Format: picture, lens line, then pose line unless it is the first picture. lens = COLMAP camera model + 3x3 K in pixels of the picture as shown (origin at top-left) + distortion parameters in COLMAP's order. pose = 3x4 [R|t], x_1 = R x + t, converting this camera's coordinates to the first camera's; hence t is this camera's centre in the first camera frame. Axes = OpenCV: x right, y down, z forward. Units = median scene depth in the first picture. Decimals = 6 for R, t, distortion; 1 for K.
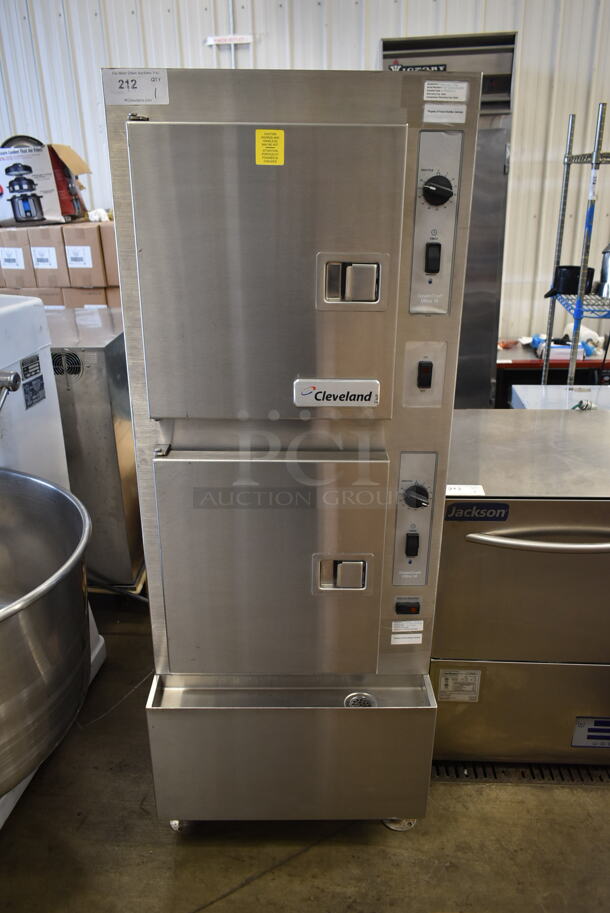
lens RADIAL K [[698.7, 0, 305.0], [0, 698.7, 456.5], [0, 0, 1]] dist [-0.019748, 0.010219]
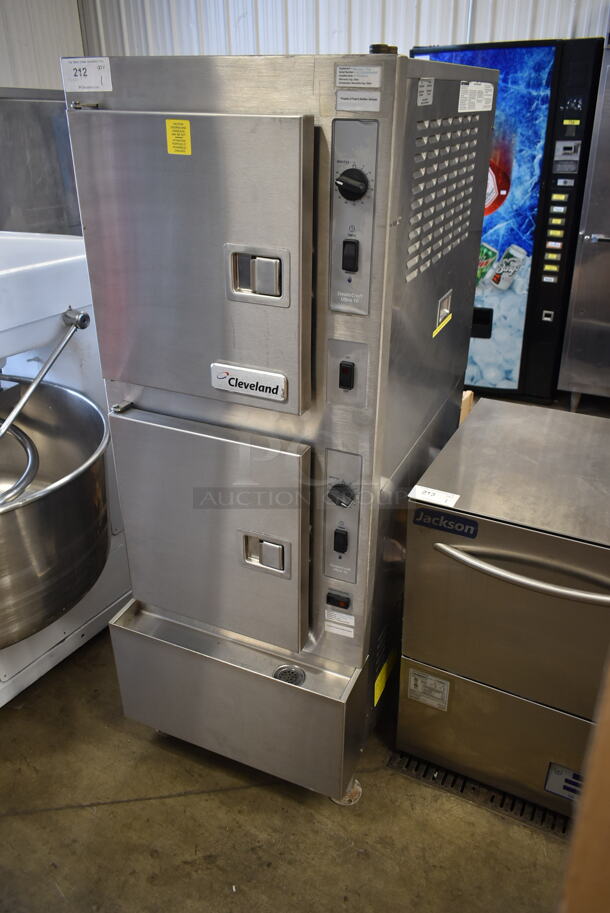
lens RADIAL K [[698.7, 0, 305.0], [0, 698.7, 456.5], [0, 0, 1]] dist [-0.019748, 0.010219]
pose [[0.911723, 0.192306, -0.363014, 0.391920], [-0.153989, 0.979217, 0.131988, -0.100520], [0.380851, -0.064436, 0.922388, 0.067011]]
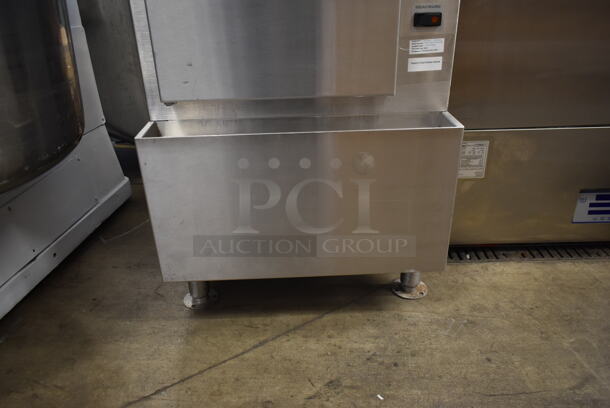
lens RADIAL K [[466.8, 0, 305.0], [0, 466.8, 204.0], [0, 0, 1]] dist [-0.019748, 0.010219]
pose [[0.999233, -0.038698, 0.005944, -0.018311], [0.038066, 0.995767, 0.083660, 0.361645], [-0.009156, -0.083370, 0.996477, 0.364285]]
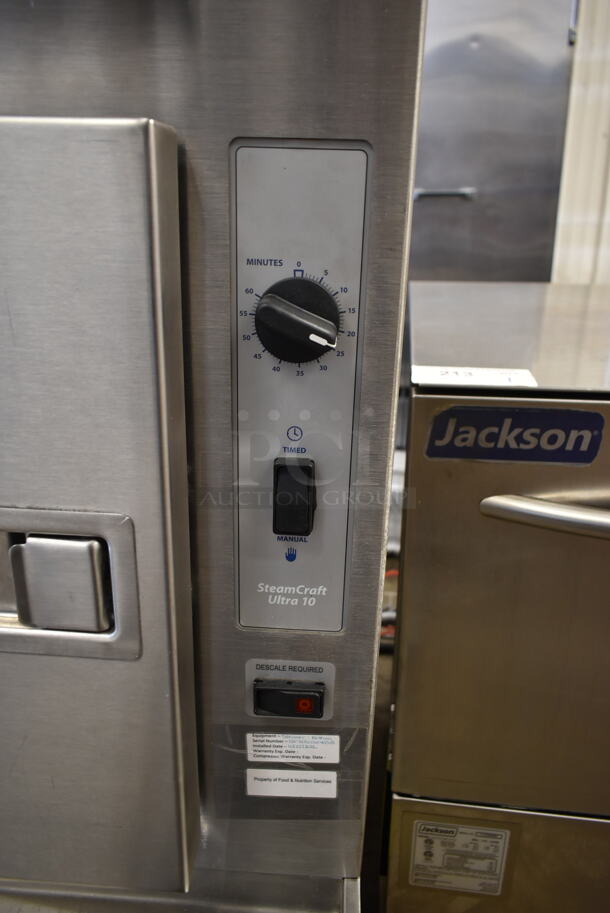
lens RADIAL K [[680.6, 0, 305.0], [0, 680.6, 456.5], [0, 0, 1]] dist [-0.042101, -0.000522]
pose [[0.997748, 0.040630, -0.053365, 0.155350], [-0.042158, 0.998723, -0.027825, -0.223484], [0.052166, 0.030012, 0.998187, 0.490137]]
